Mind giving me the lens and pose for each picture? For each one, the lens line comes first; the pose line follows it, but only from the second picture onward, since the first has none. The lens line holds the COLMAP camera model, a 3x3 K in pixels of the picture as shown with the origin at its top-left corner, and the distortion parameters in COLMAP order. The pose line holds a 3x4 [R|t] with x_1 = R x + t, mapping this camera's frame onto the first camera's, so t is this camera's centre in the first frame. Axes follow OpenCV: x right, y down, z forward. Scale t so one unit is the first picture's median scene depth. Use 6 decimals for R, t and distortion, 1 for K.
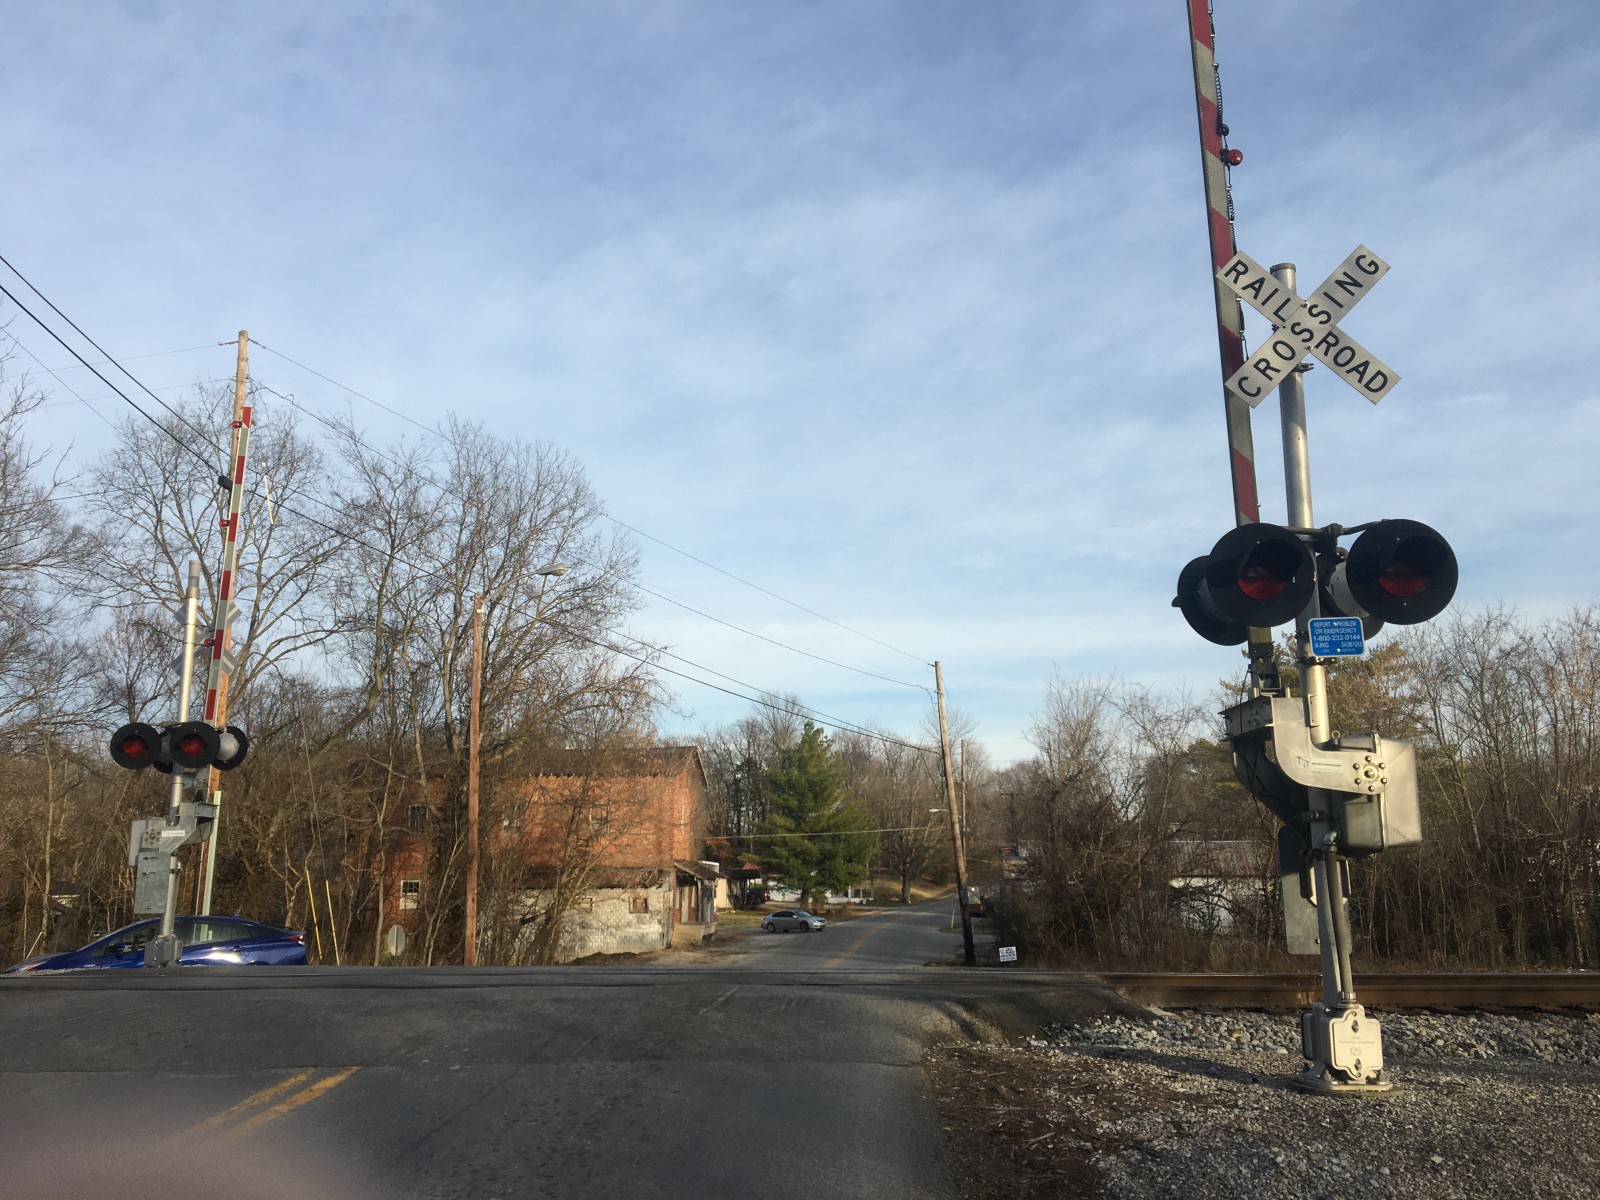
lens RADIAL K [[1359.0, 0, 778.2], [0, 1359.0, 597.7], [0, 0, 1]] dist [0.090539, -0.148905]
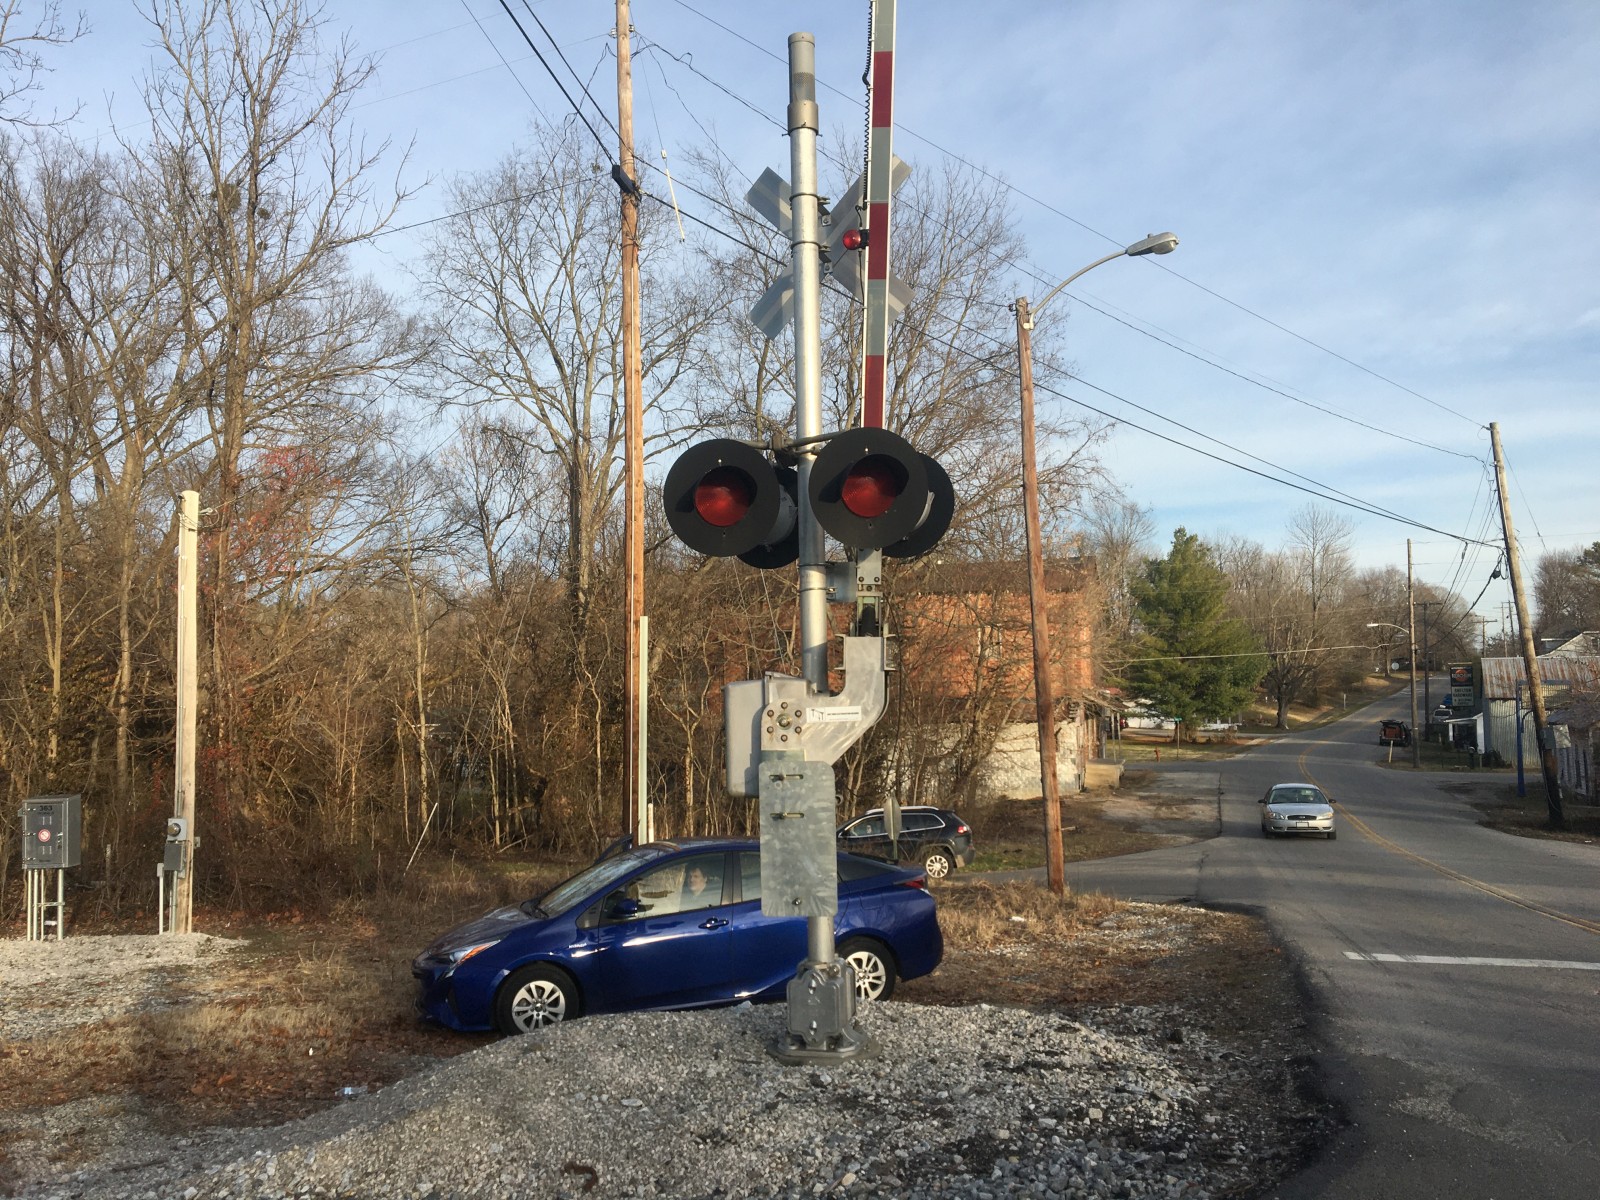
lens RADIAL K [[1359.0, 0, 730.4], [0, 1359.0, 623.8], [0, 0, 1]] dist [0.090539, -0.148905]
pose [[0.971238, -0.022124, -0.237079, -0.133485], [0.056907, 0.988388, 0.140890, 0.031810], [0.231209, -0.150330, 0.961220, 0.221676]]
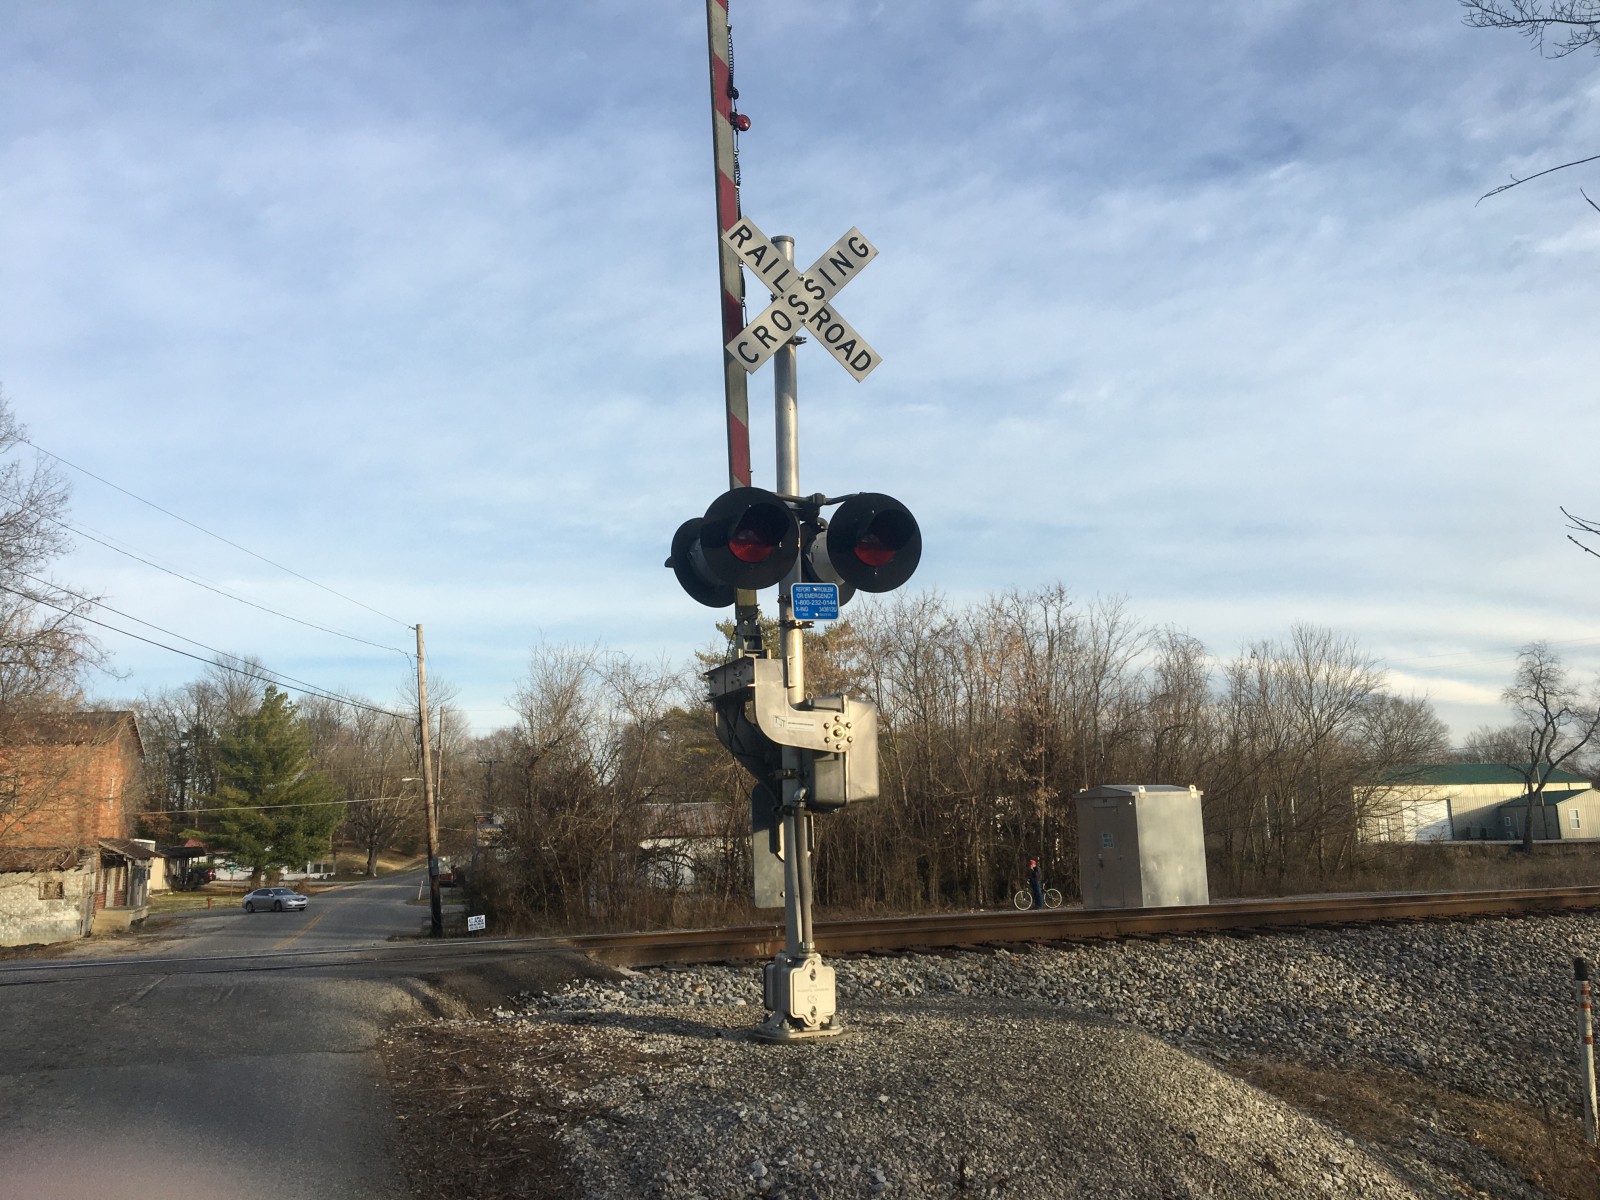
lens RADIAL K [[1359.0, 0, 798.8], [0, 1359.0, 595.8], [0, 0, 1]] dist [0.090539, -0.148905]
pose [[0.925400, 0.041548, 0.376707, 0.001076], [-0.049846, 0.998681, 0.012301, 0.001872], [-0.375699, -0.030160, 0.926251, 0.008018]]
